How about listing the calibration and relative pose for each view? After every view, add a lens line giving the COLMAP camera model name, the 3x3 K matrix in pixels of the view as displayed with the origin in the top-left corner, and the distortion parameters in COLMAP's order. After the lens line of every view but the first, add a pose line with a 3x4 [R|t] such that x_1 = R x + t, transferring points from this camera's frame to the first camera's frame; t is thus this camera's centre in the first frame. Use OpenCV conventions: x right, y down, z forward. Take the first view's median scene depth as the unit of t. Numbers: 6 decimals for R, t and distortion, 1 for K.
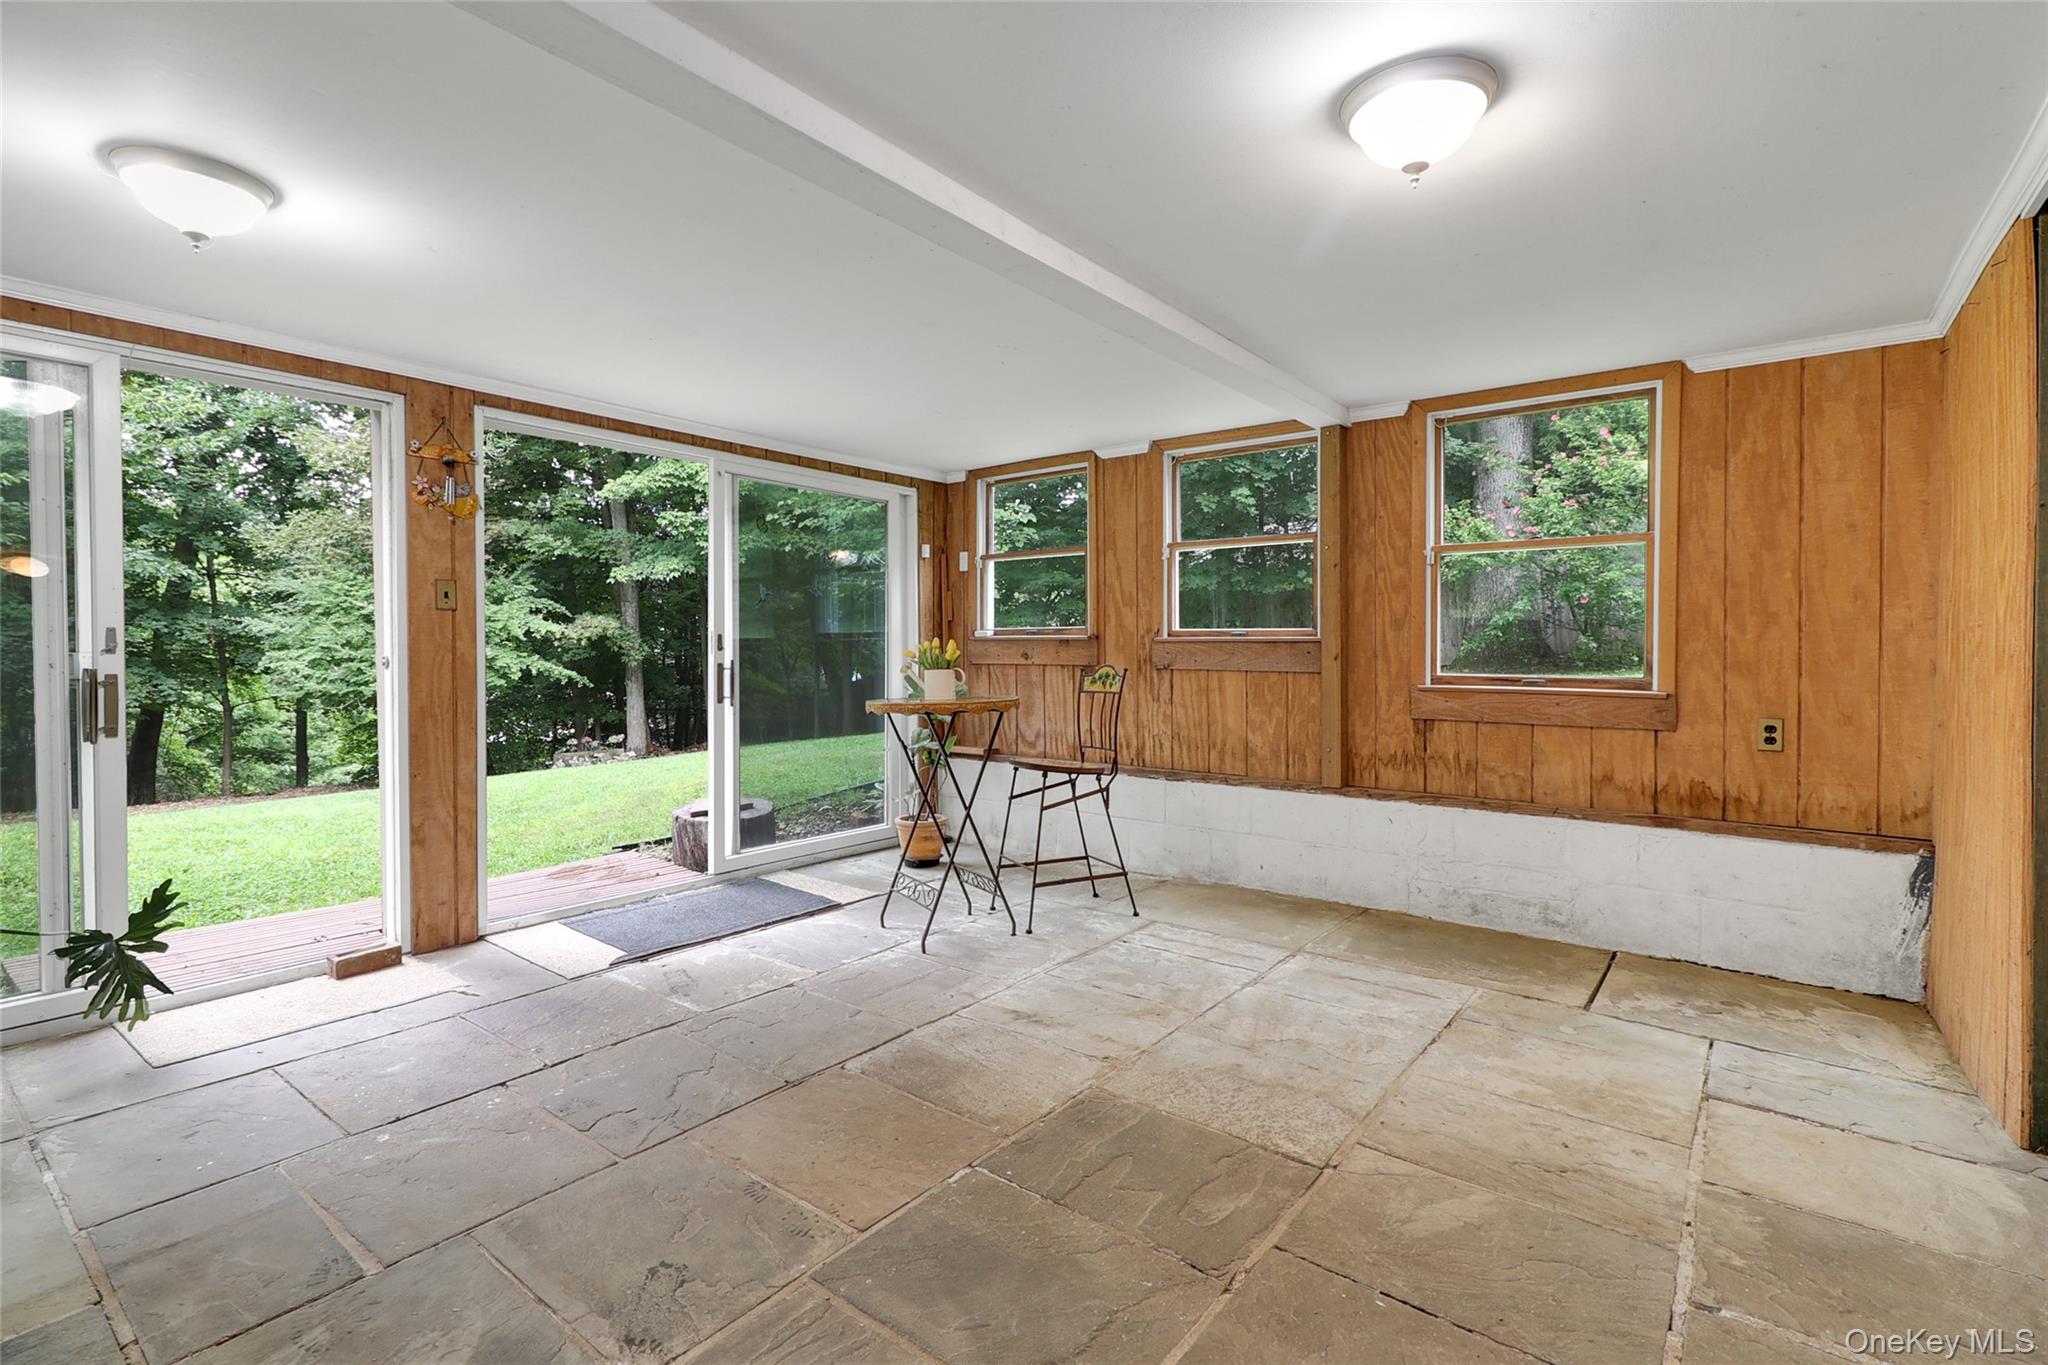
lens RADIAL K [[938.8, 0, 1022.8], [0, 938.8, 660.5], [0, 0, 1]] dist [0.005434, -0.001773]
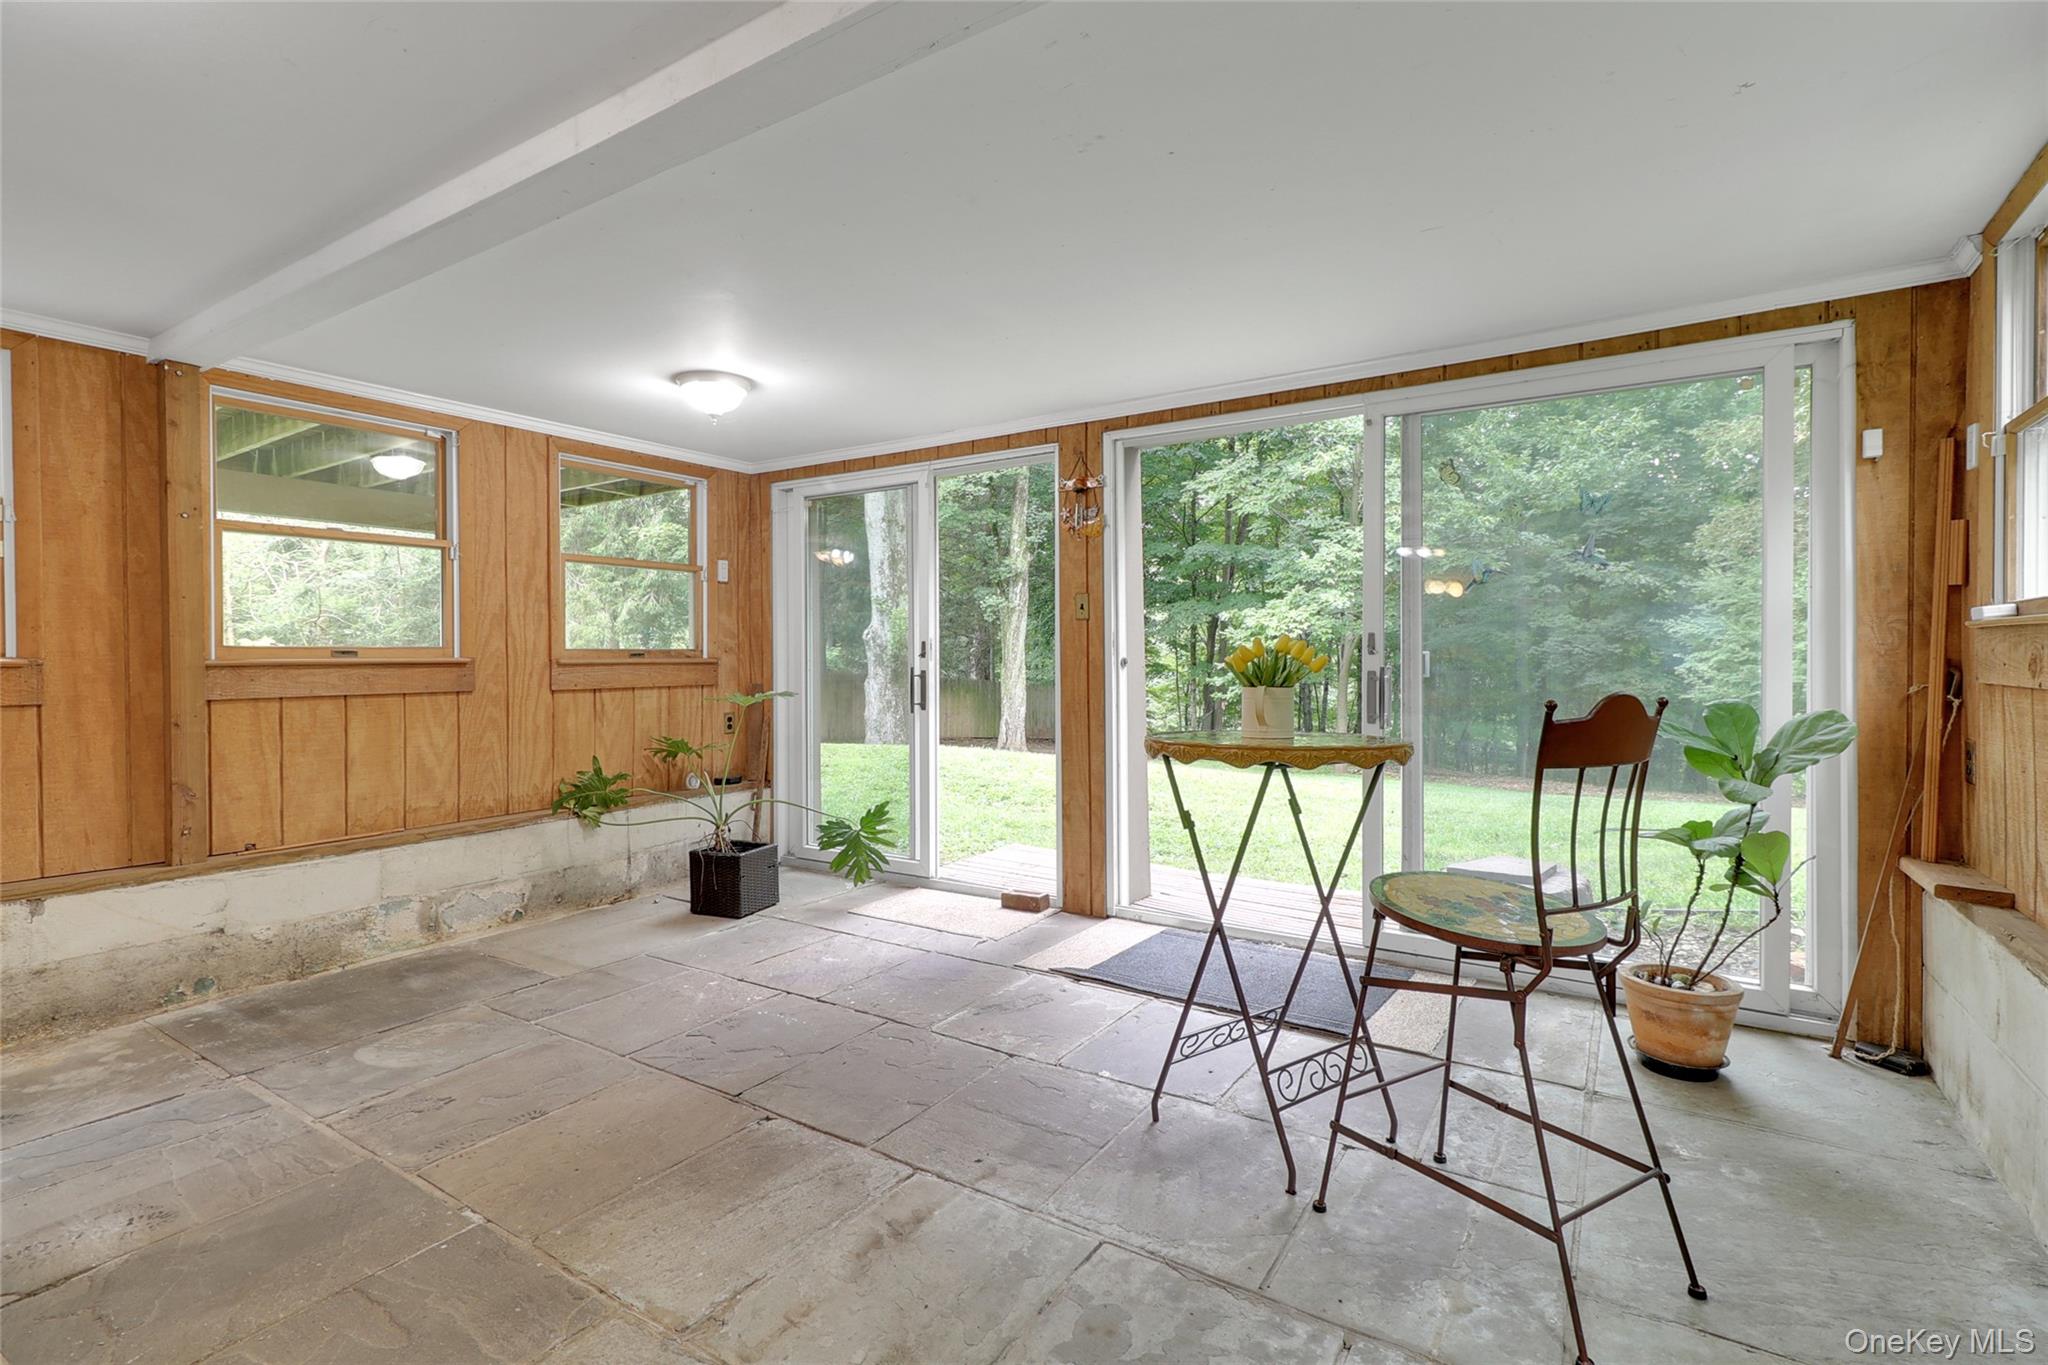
lens RADIAL K [[938.8, 0, 1022.8], [0, 938.8, 660.5], [0, 0, 1]] dist [0.005434, -0.001773]
pose [[0.093058, 0.006302, -0.995641, 0.564973], [-0.006067, 0.999965, 0.005762, -0.011239], [0.995642, 0.005505, 0.093093, 0.896241]]
